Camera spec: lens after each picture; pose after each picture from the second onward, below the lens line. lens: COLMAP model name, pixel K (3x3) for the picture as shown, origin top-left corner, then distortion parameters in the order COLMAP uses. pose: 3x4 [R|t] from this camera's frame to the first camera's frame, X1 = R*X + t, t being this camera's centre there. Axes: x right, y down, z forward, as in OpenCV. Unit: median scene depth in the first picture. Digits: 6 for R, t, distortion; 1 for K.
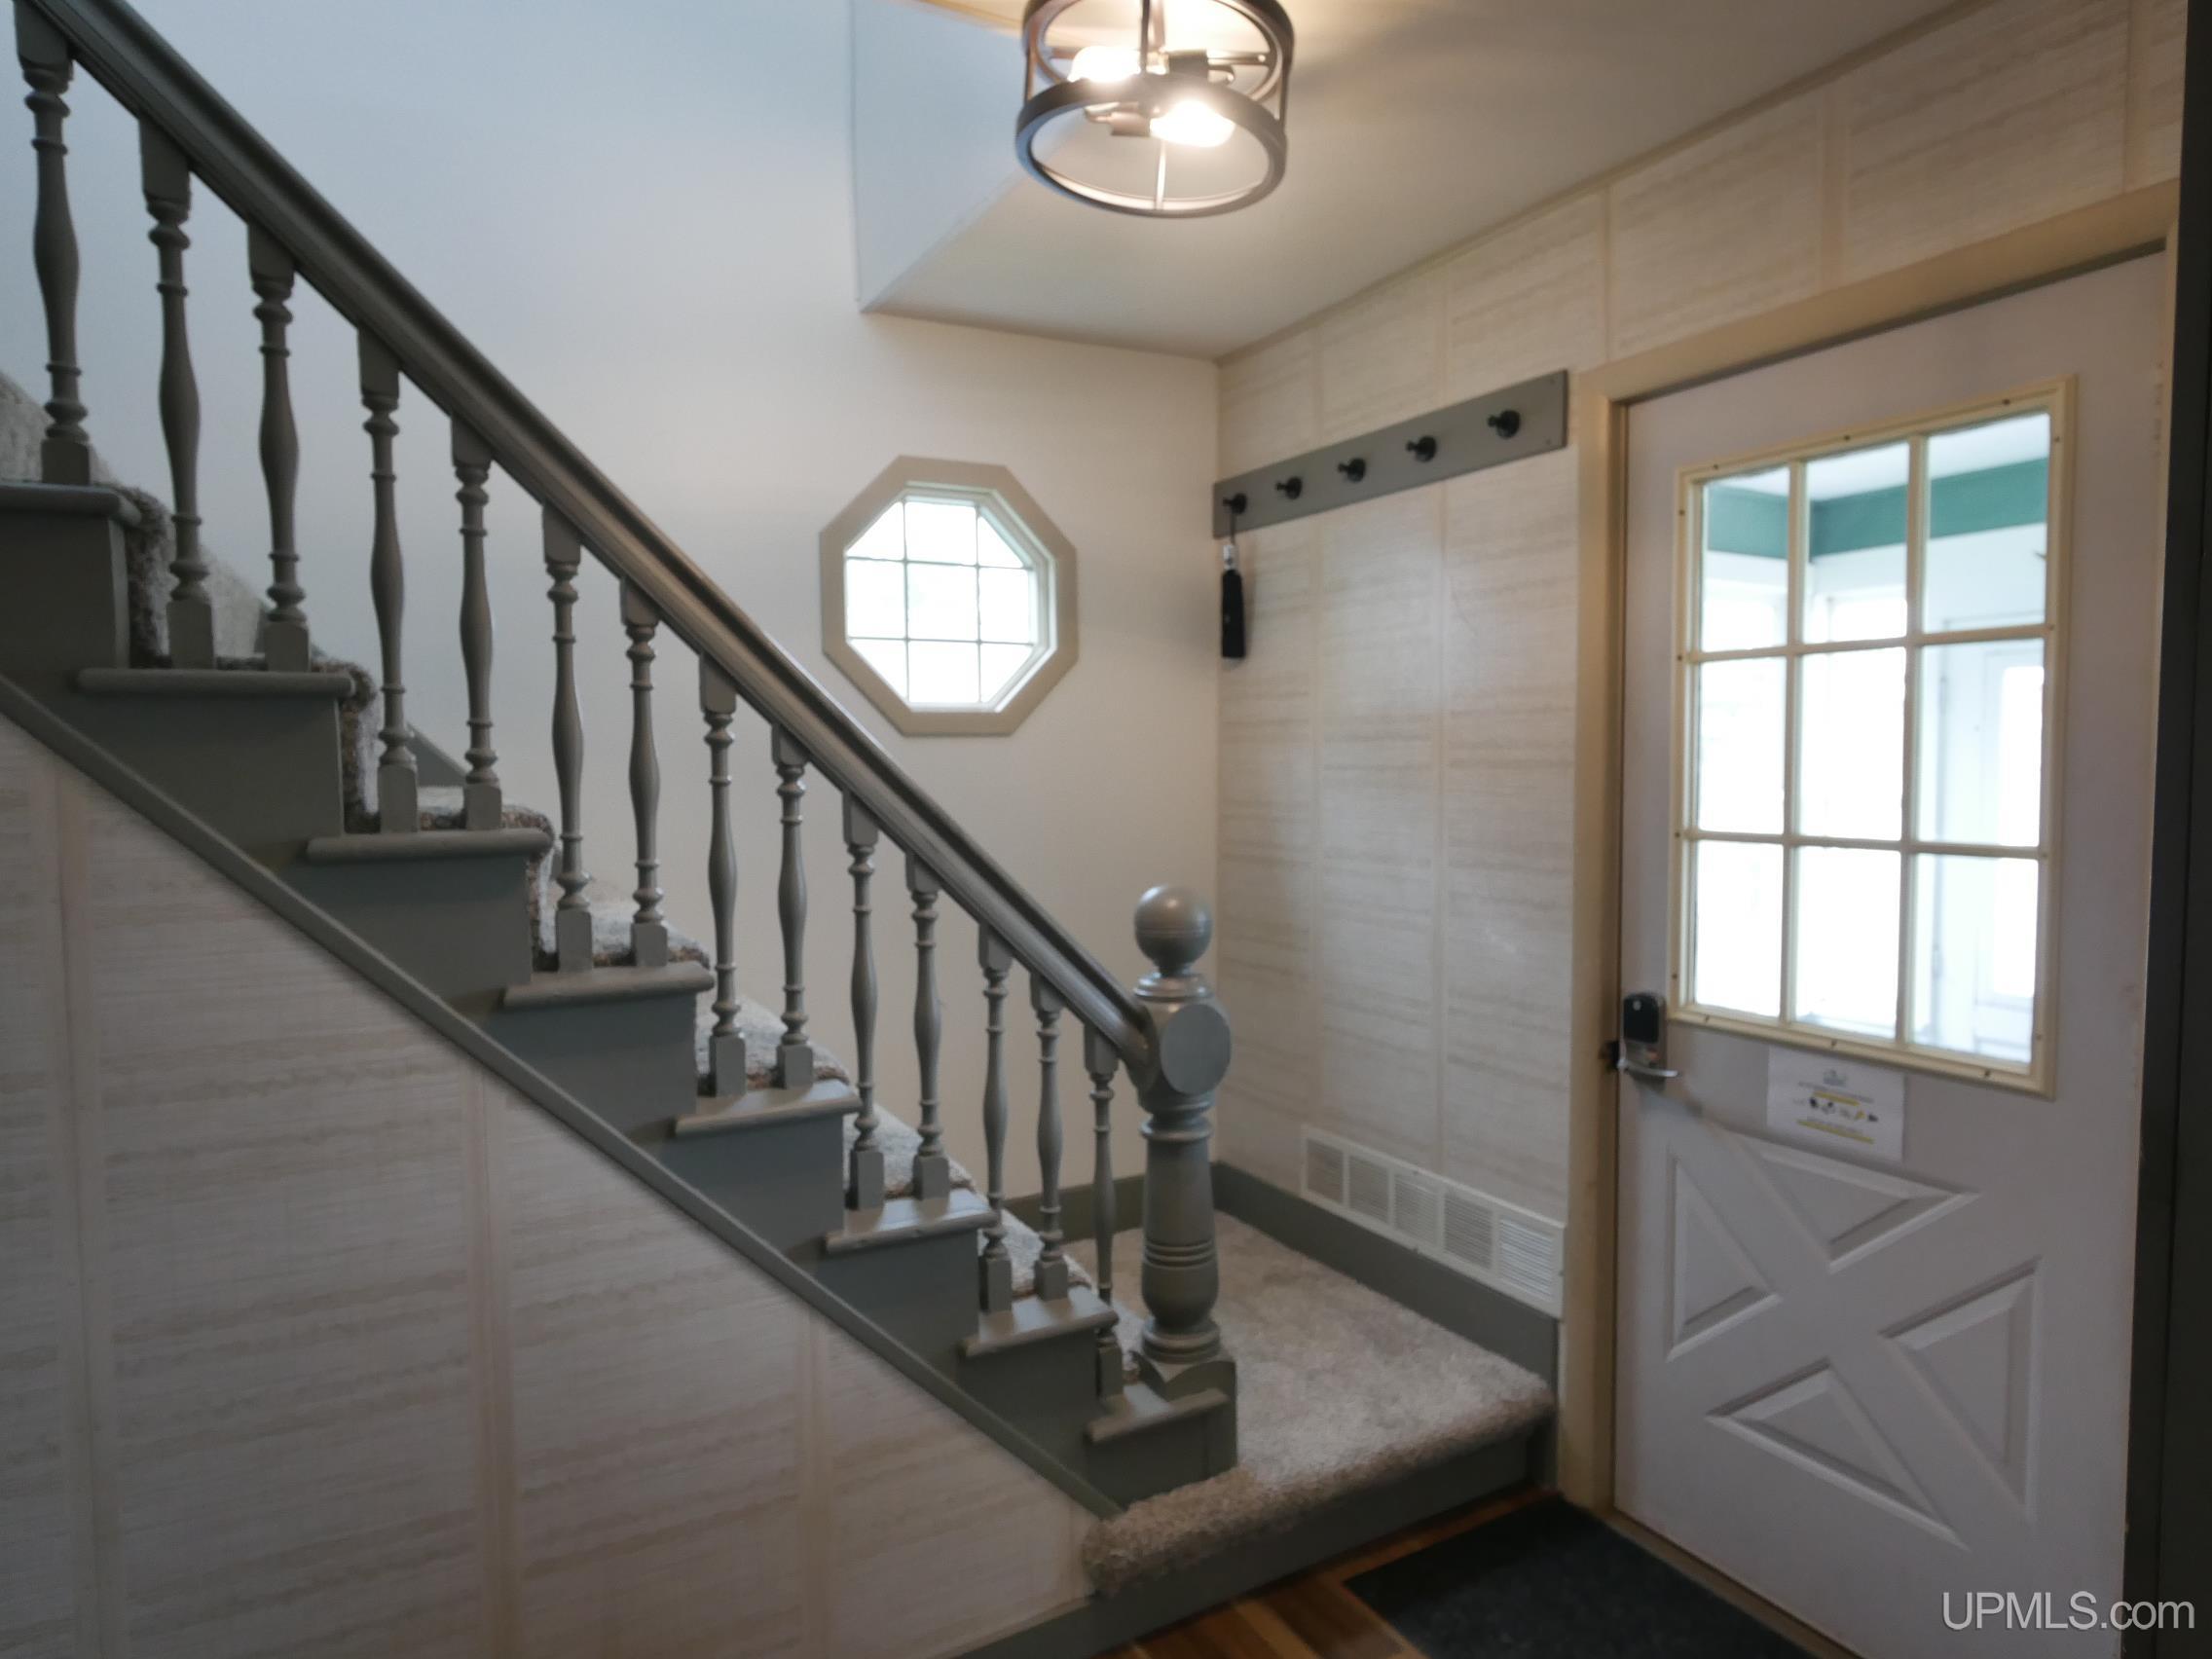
lens RADIAL K [[1276.4, 0, 1112.9], [0, 1276.4, 836.2], [0, 0, 1]] dist [0.002290, 0.000084]
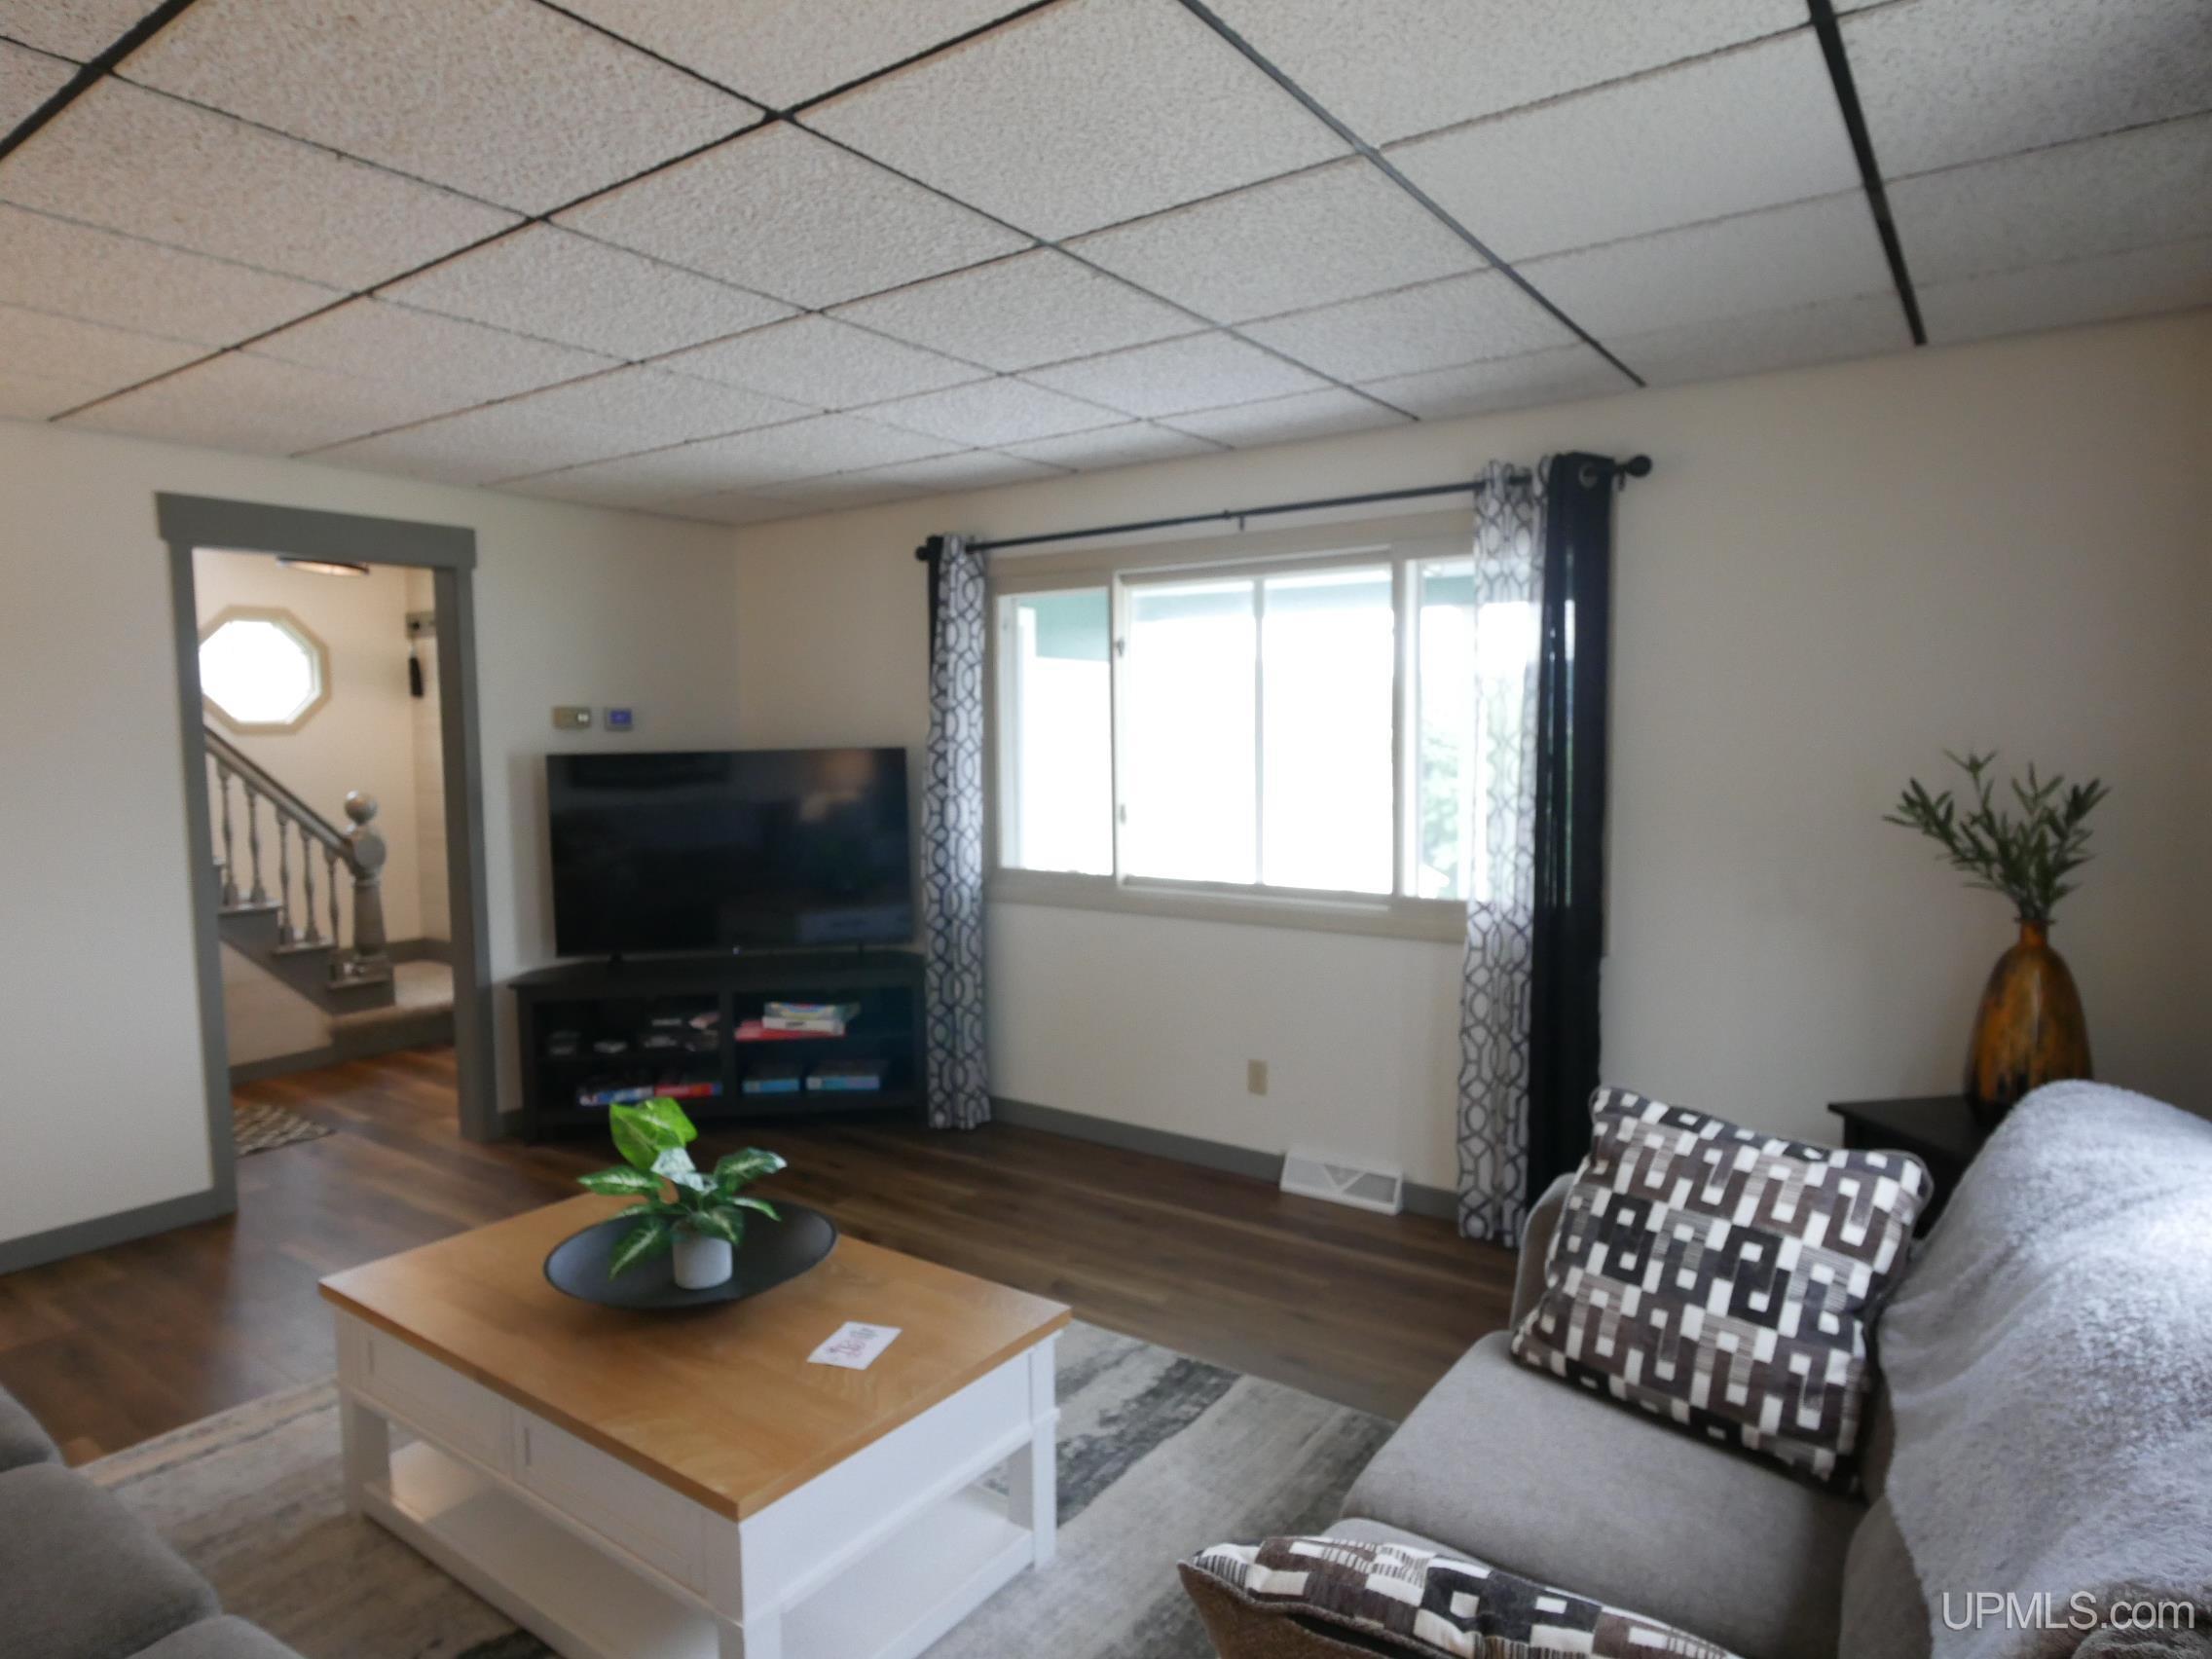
lens RADIAL K [[1276.4, 0, 1106.4], [0, 1276.4, 827.5], [0, 0, 1]] dist [0.002290, 0.000084]
pose [[0.899935, -0.025790, 0.435260, 0.295969], [0.018751, 0.999615, 0.020459, 0.088980], [-0.435620, -0.010250, 0.900072, -2.186252]]
